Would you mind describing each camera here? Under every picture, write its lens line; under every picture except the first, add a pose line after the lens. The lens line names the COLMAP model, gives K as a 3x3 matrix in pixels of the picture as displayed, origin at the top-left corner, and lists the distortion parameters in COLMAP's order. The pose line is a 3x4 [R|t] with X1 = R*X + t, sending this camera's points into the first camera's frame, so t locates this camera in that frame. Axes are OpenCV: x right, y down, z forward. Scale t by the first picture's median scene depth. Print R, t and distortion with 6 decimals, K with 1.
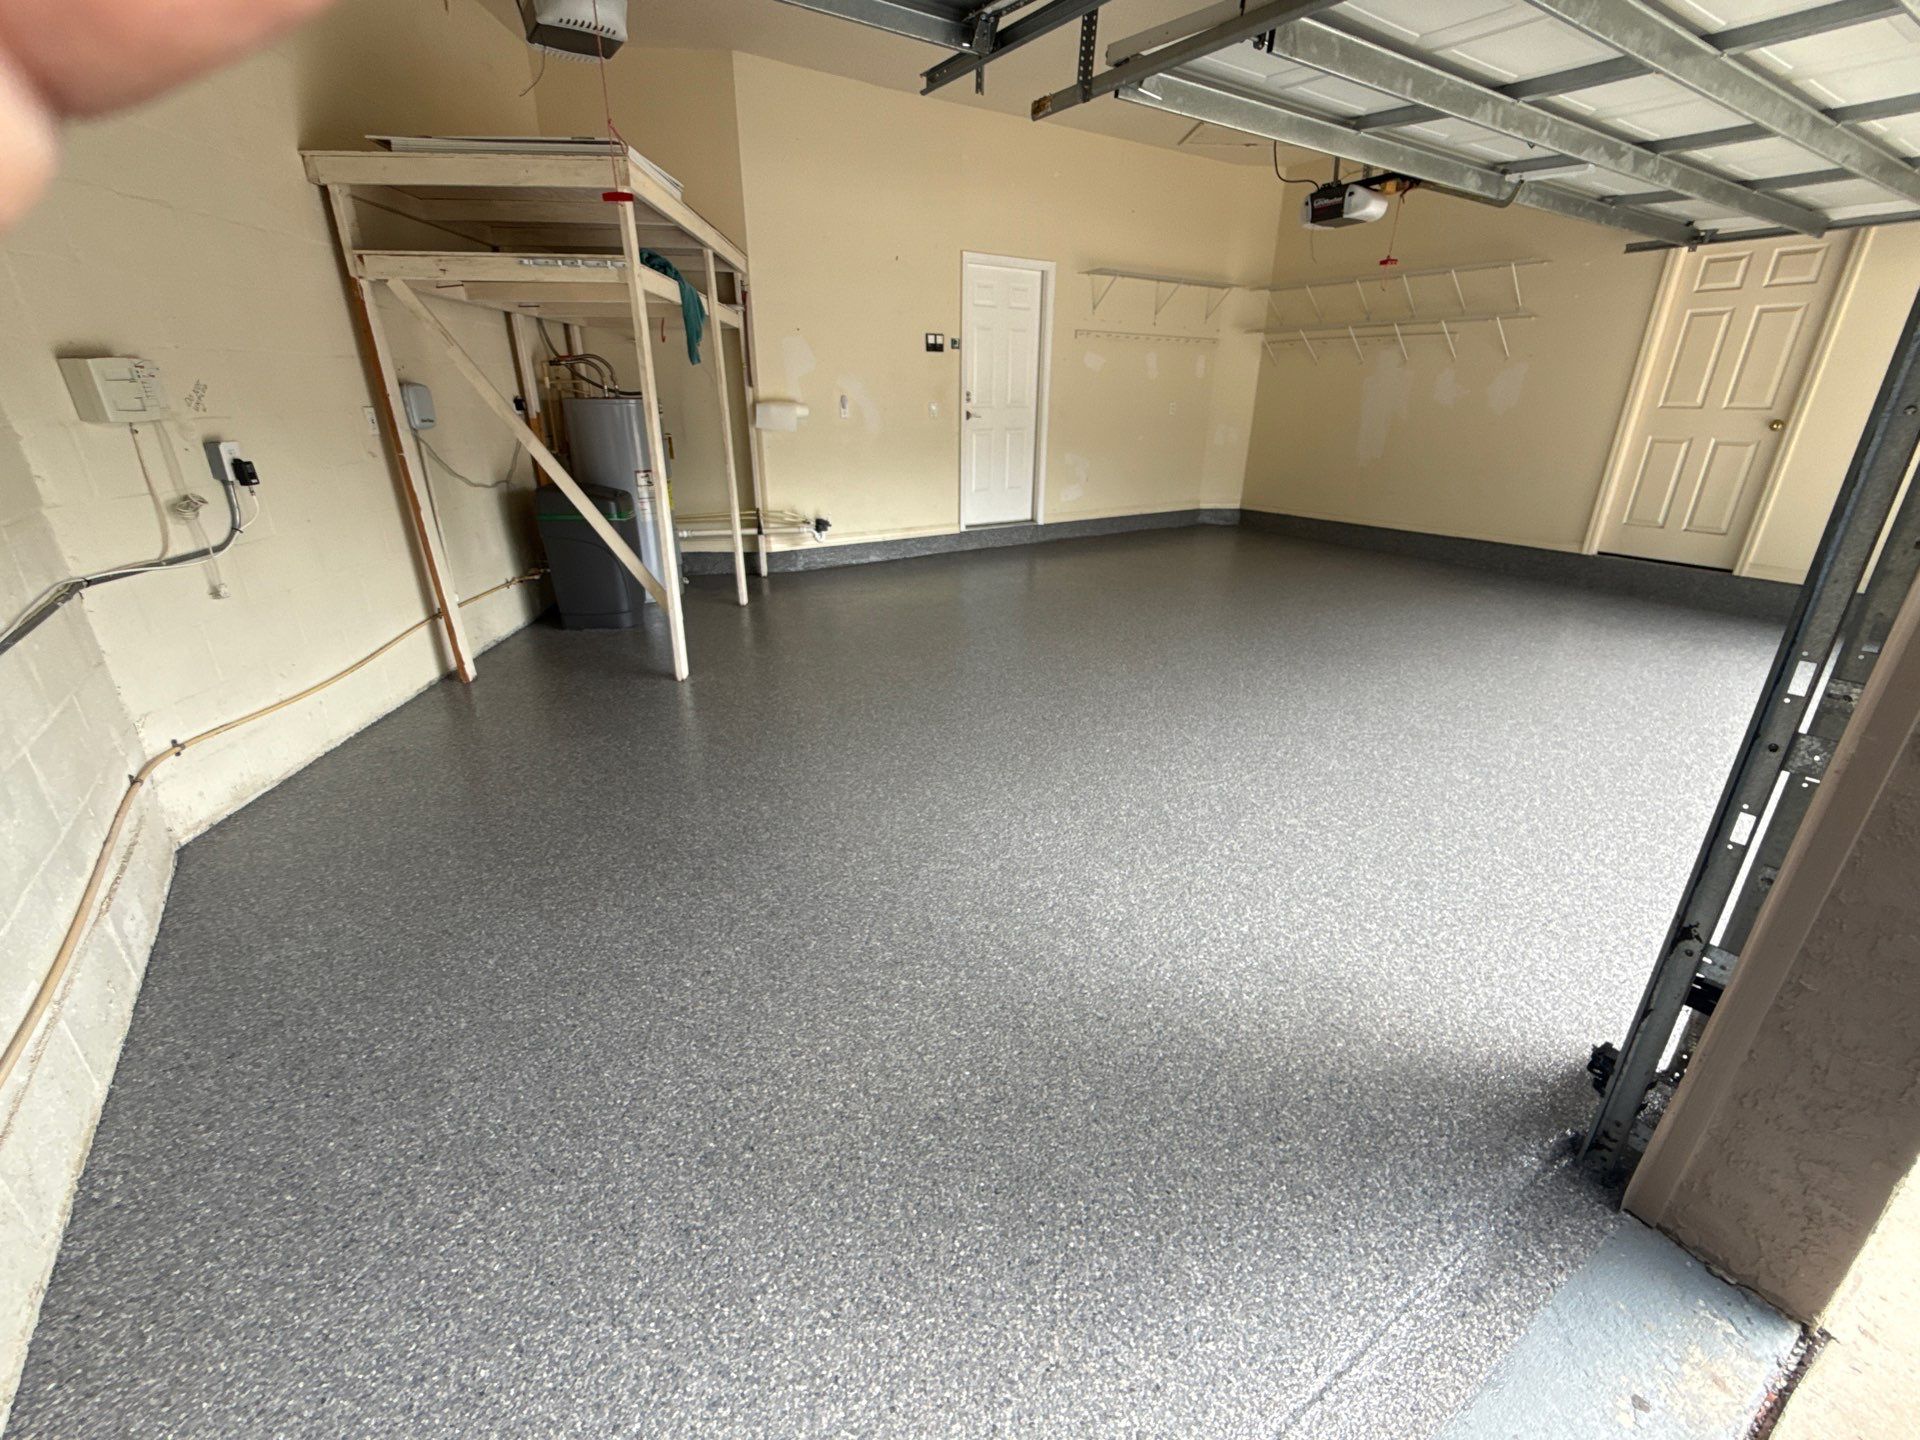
lens RADIAL K [[811.9, 0, 956.8], [0, 811.9, 723.3], [0, 0, 1]] dist [-0.001807, 0.000440]
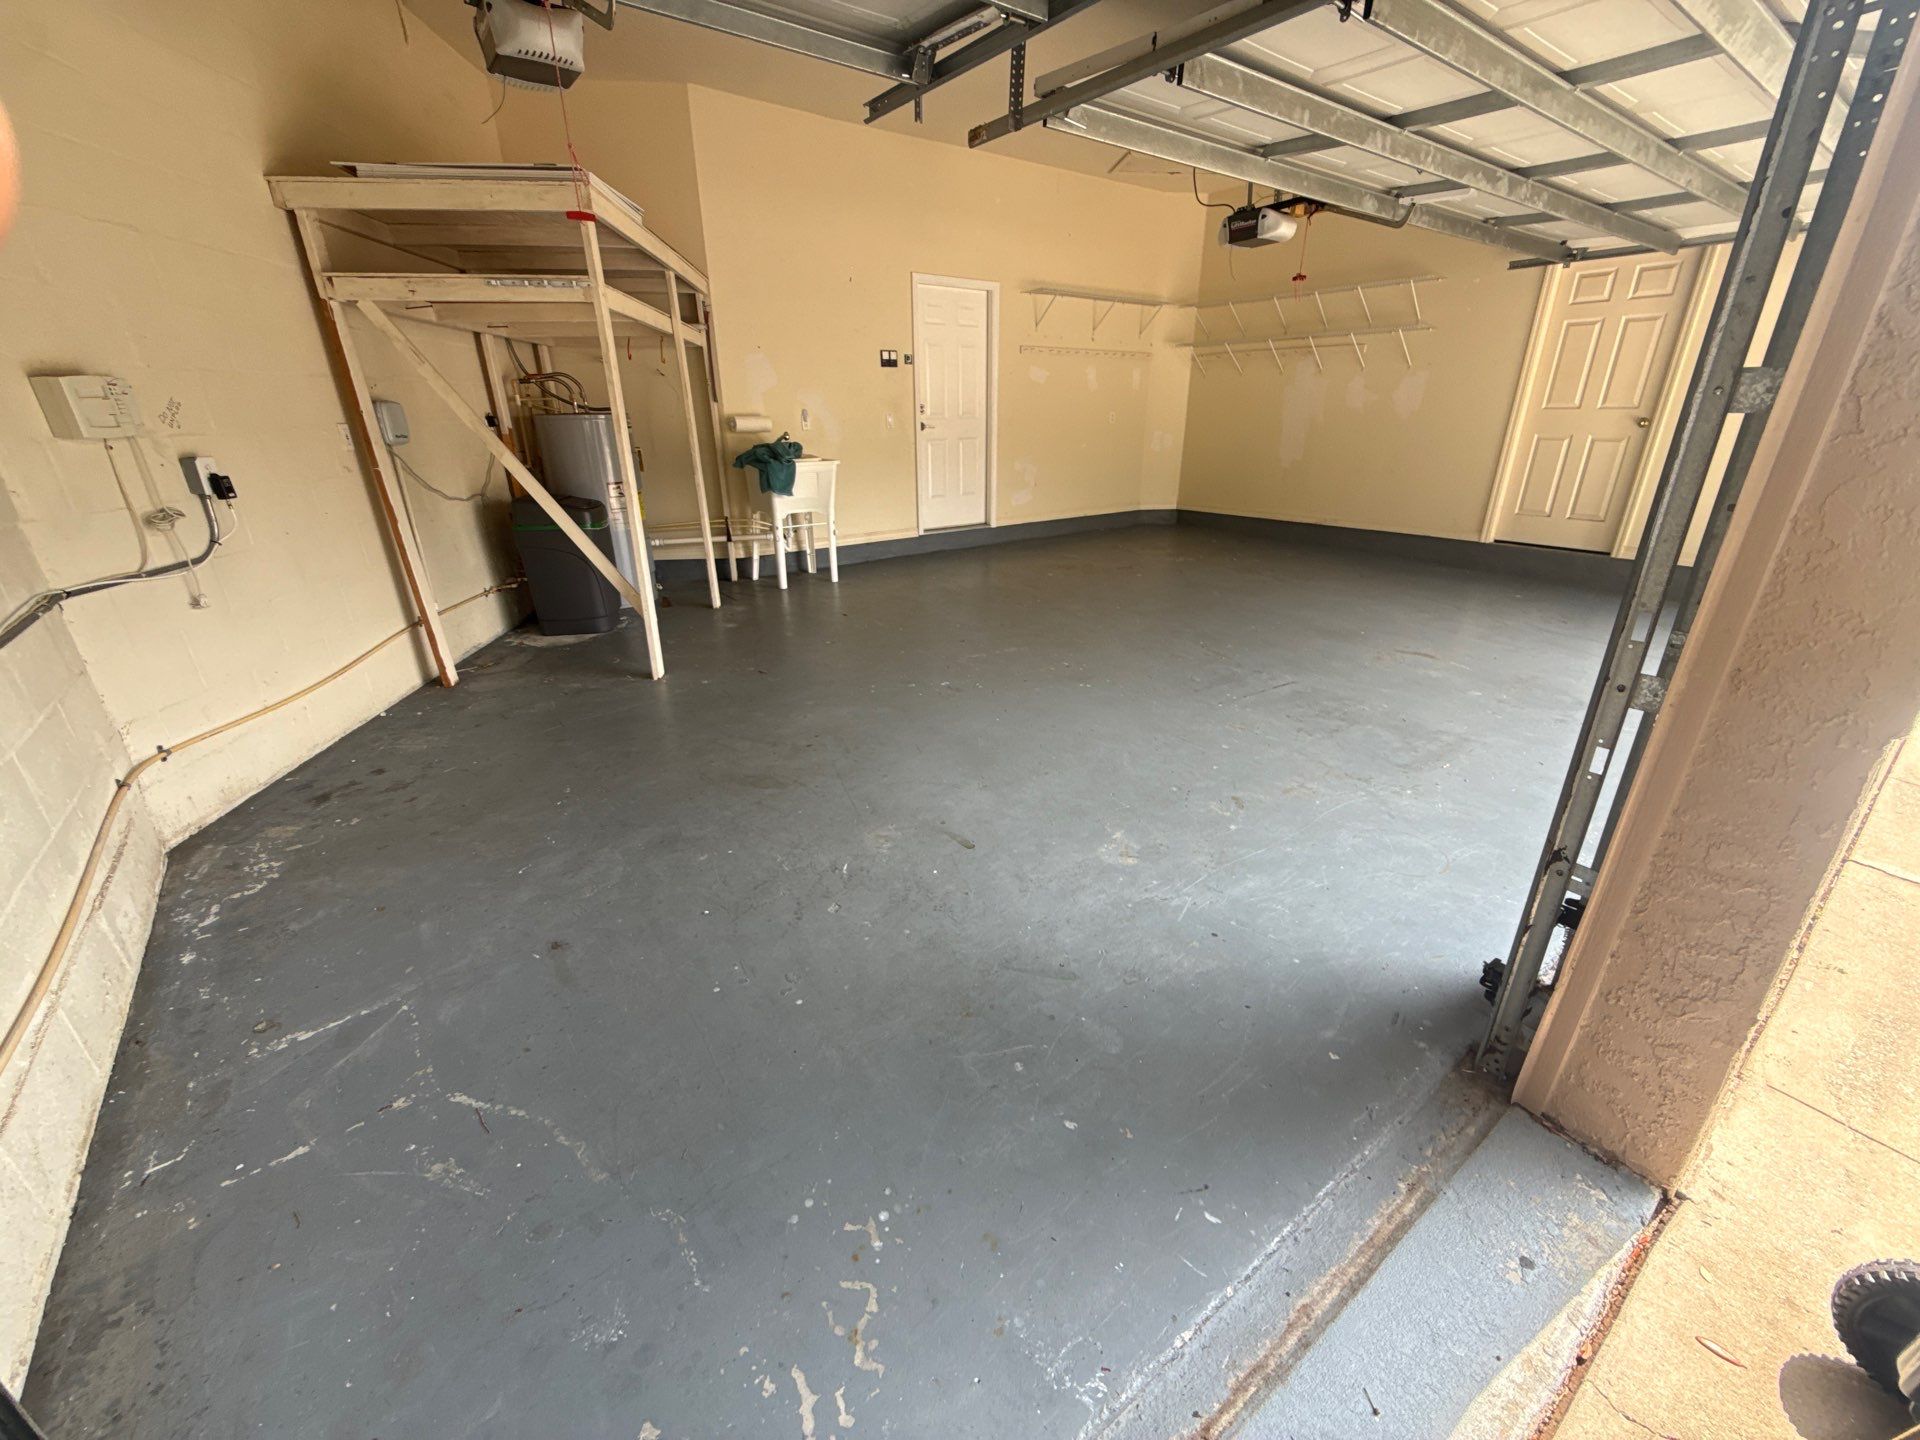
lens RADIAL K [[763.1, 0, 960.0], [0, 763.1, 720.0], [0, 0, 1]] dist [-0.000560, -0.000129]
pose [[0.998358, -0.033415, 0.046536, 0.006304], [0.033381, 0.999442, 0.001505, 0.014599], [-0.046561, 0.000051, 0.998915, -0.013146]]
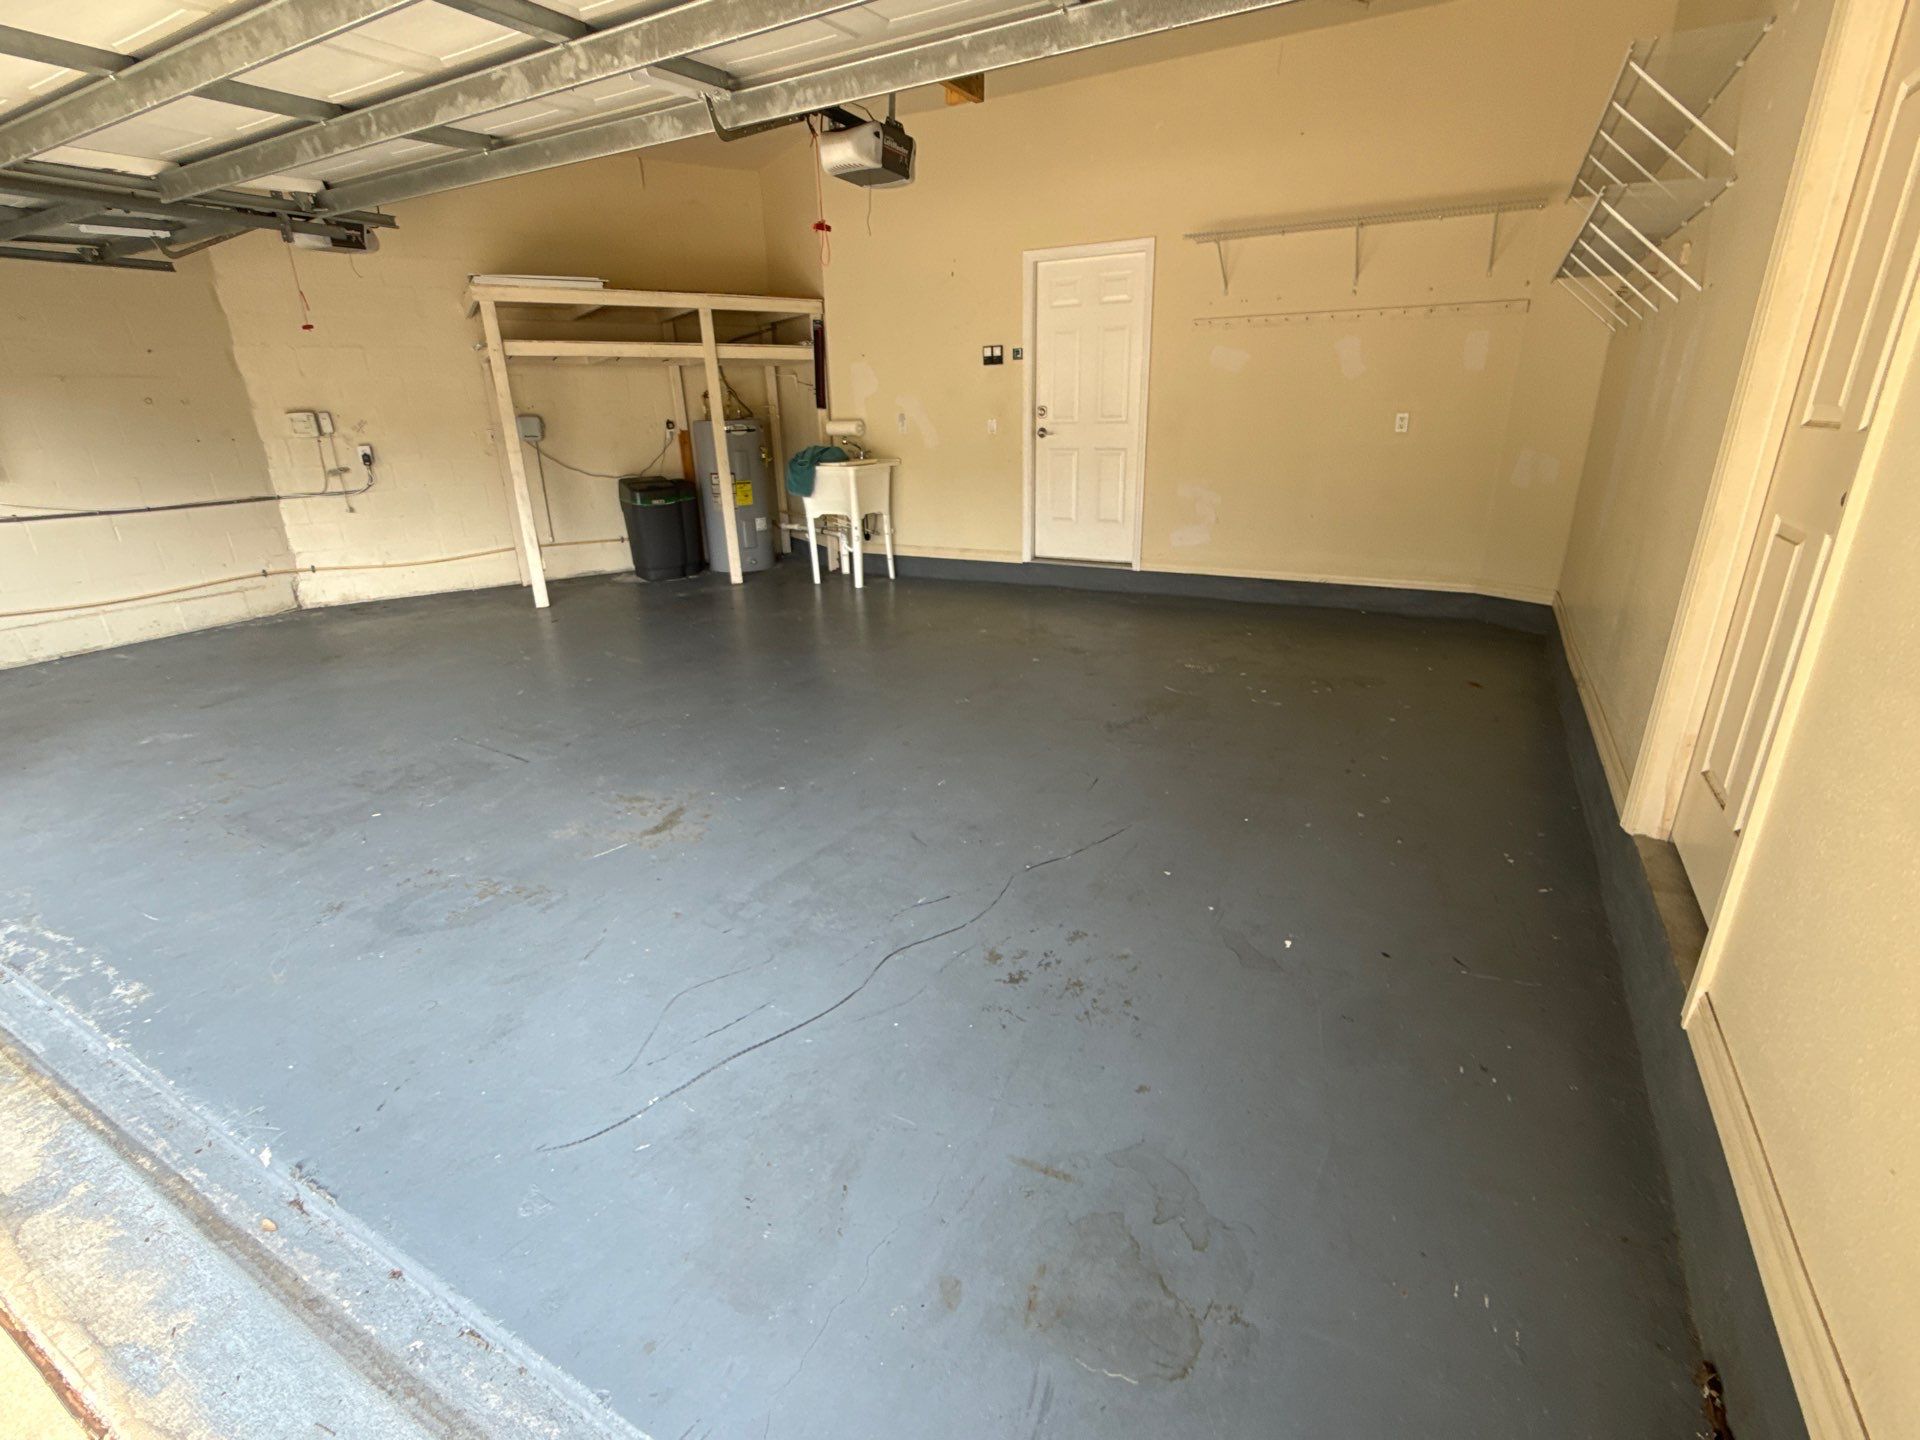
lens RADIAL K [[877.0, 0, 957.3], [0, 877.0, 724.9], [0, 0, 1]] dist [0.000010, -0.000574]
pose [[0.464912, 0.286027, -0.837882, 1.659090], [-0.311338, 0.938749, 0.147709, -0.379863], [0.828809, 0.192193, 0.525487, 0.952116]]
